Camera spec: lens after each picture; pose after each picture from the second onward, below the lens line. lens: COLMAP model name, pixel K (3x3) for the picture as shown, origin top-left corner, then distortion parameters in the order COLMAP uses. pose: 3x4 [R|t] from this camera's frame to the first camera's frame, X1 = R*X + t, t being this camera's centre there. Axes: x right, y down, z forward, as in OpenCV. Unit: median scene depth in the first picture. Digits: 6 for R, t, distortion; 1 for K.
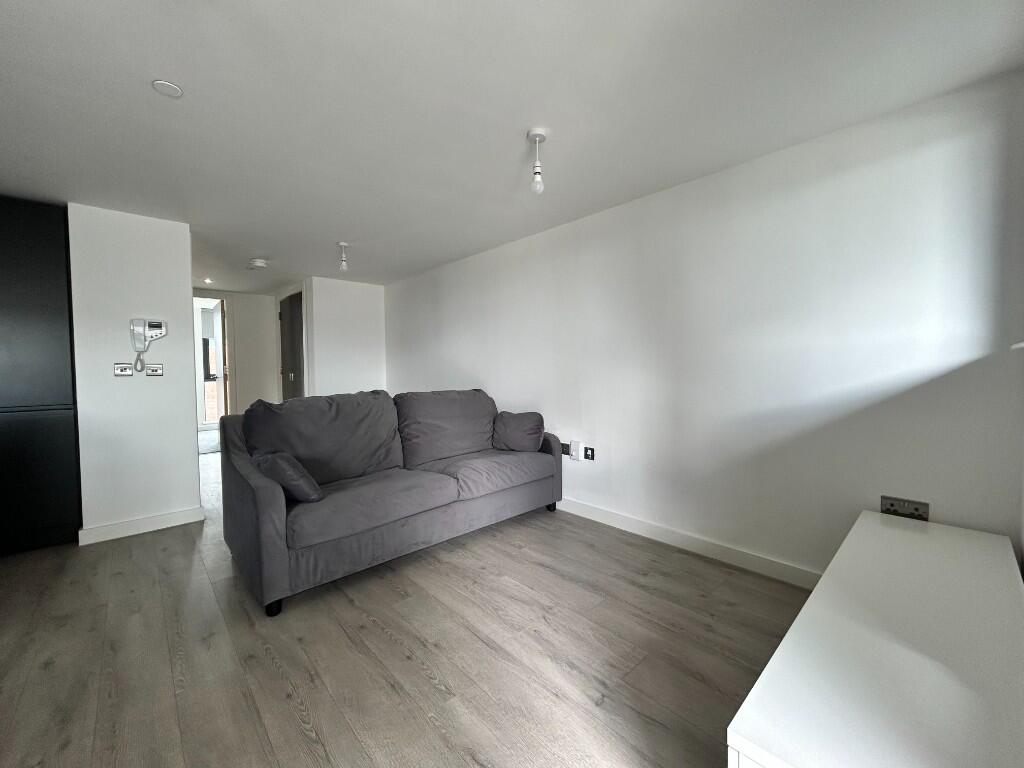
lens RADIAL K [[420.4, 0, 512.1], [0, 420.4, 382.9], [0, 0, 1]] dist [0.001384, 0.000122]
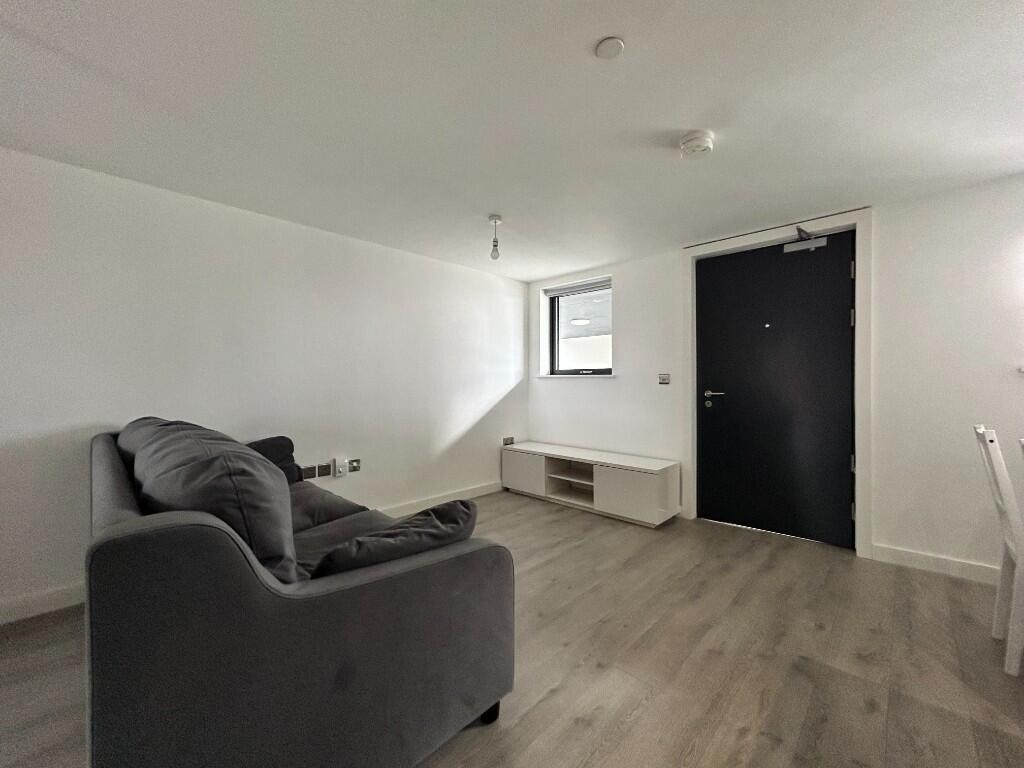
lens RADIAL K [[412.9, 0, 508.1], [0, 412.9, 380.3], [0, 0, 1]] dist [0.010686, 0.000136]
pose [[-0.058718, 0.018353, 0.998106, -1.413515], [0.041899, 0.998995, -0.015905, -0.017118], [-0.997395, 0.040886, -0.059428, 1.096603]]
